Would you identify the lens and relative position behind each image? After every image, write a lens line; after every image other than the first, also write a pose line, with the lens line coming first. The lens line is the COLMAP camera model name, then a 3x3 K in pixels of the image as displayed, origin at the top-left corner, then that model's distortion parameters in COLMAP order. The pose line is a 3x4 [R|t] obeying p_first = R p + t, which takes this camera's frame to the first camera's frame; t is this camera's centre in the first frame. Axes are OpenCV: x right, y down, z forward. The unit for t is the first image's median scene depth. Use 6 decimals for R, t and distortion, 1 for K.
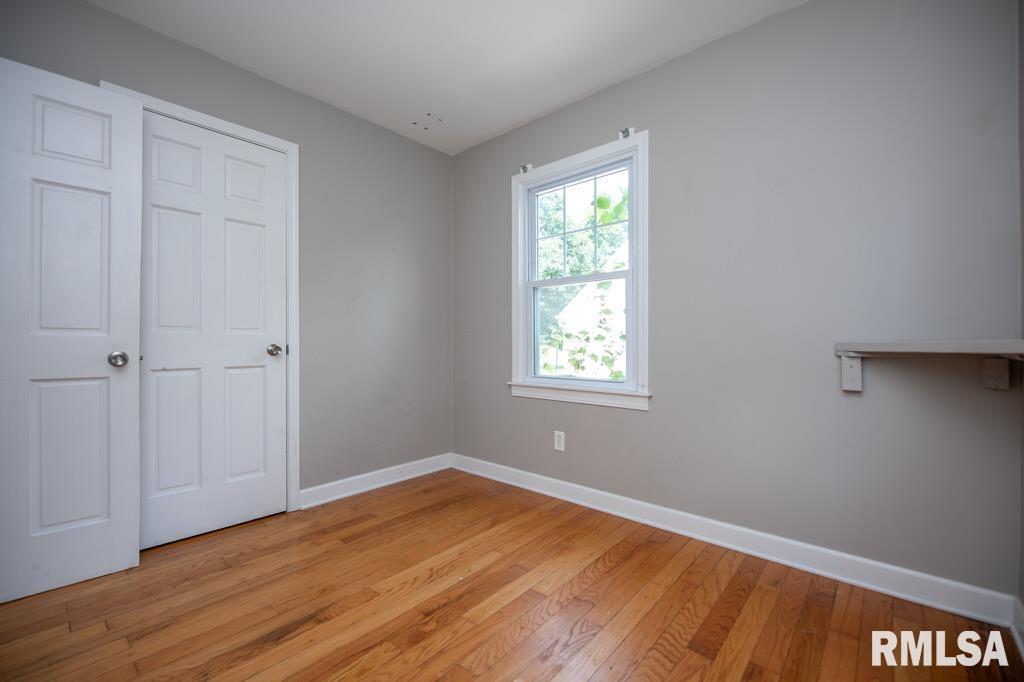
lens RADIAL K [[428.7, 0, 512.0], [0, 428.7, 341.0], [0, 0, 1]] dist [-0.001819, -0.000534]
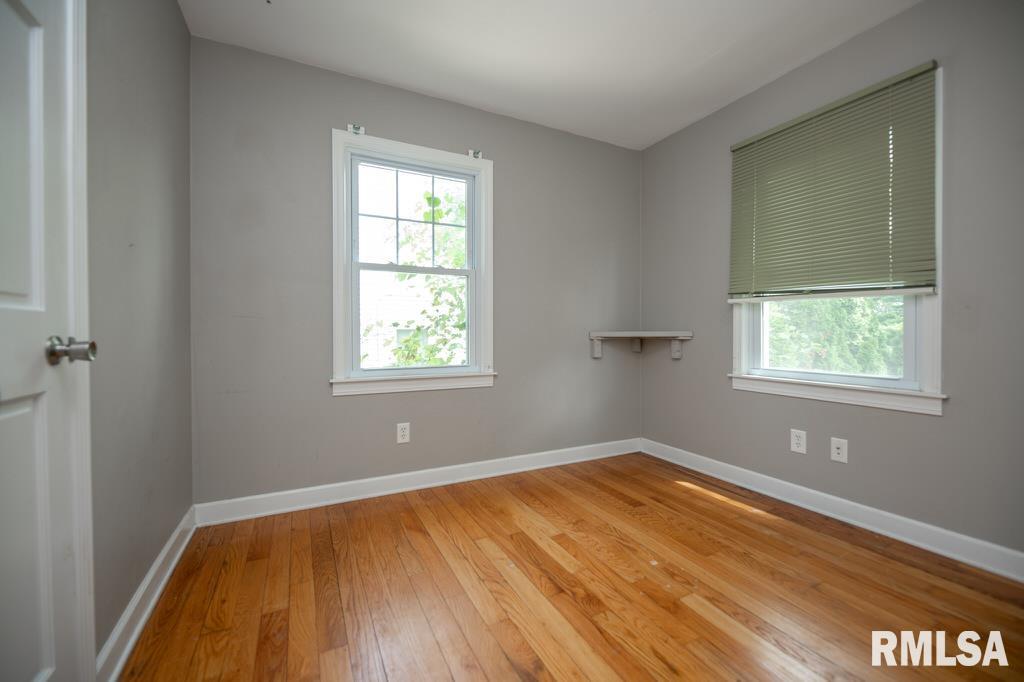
lens RADIAL K [[419.7, 0, 511.6], [0, 419.7, 335.6], [0, 0, 1]] dist [0.001172, -0.000068]
pose [[0.367875, -0.006518, 0.929852, -0.844210], [-0.005761, 0.999940, 0.009289, 0.002085], [-0.929857, -0.008774, 0.367815, 0.521671]]
